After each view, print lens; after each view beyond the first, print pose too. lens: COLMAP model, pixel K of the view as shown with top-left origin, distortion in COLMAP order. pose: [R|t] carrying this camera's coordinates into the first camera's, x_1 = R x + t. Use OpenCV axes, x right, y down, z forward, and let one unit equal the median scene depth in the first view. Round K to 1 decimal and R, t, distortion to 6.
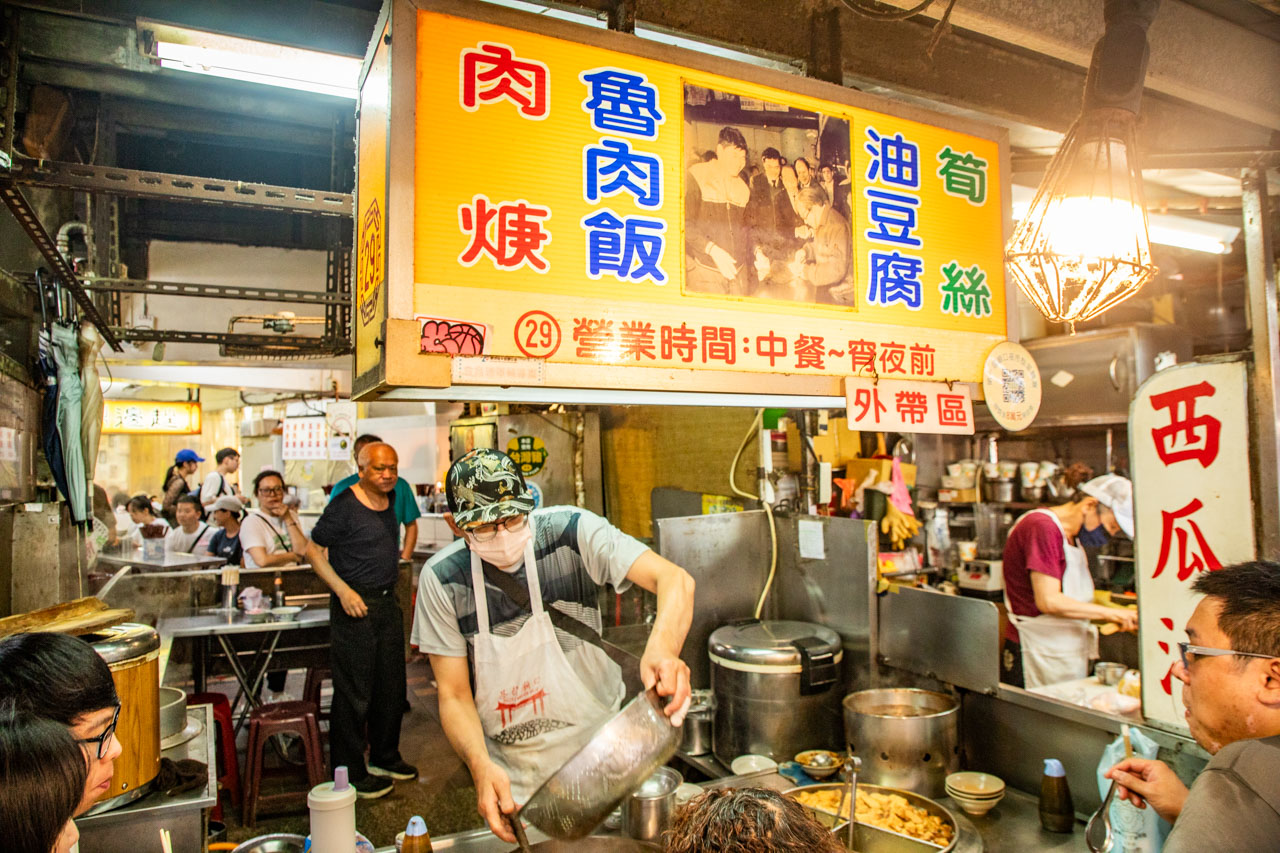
lens RADIAL K [[856.4, 0, 638.8], [0, 856.4, 422.4], [0, 0, 1]] dist [-0.072069, -0.000377]
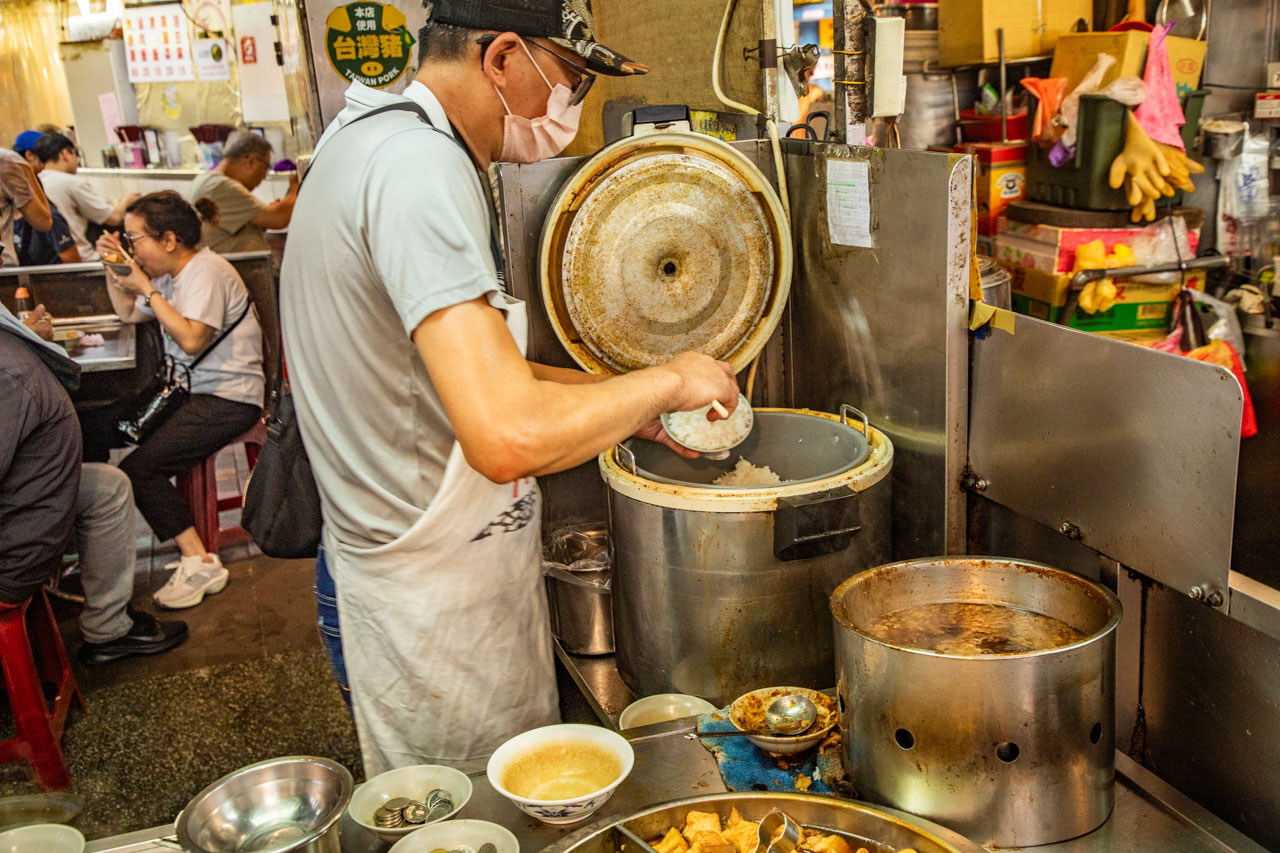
lens RADIAL K [[1295.7, 0, 644.0], [0, 1295.7, 427.1], [0, 0, 1]] dist [0.081349, 0.000000]
pose [[0.991027, 0.006807, -0.133486, 0.120580], [0.032972, 0.955386, 0.293515, 0.030615], [0.129529, -0.295283, 0.946589, 0.206437]]
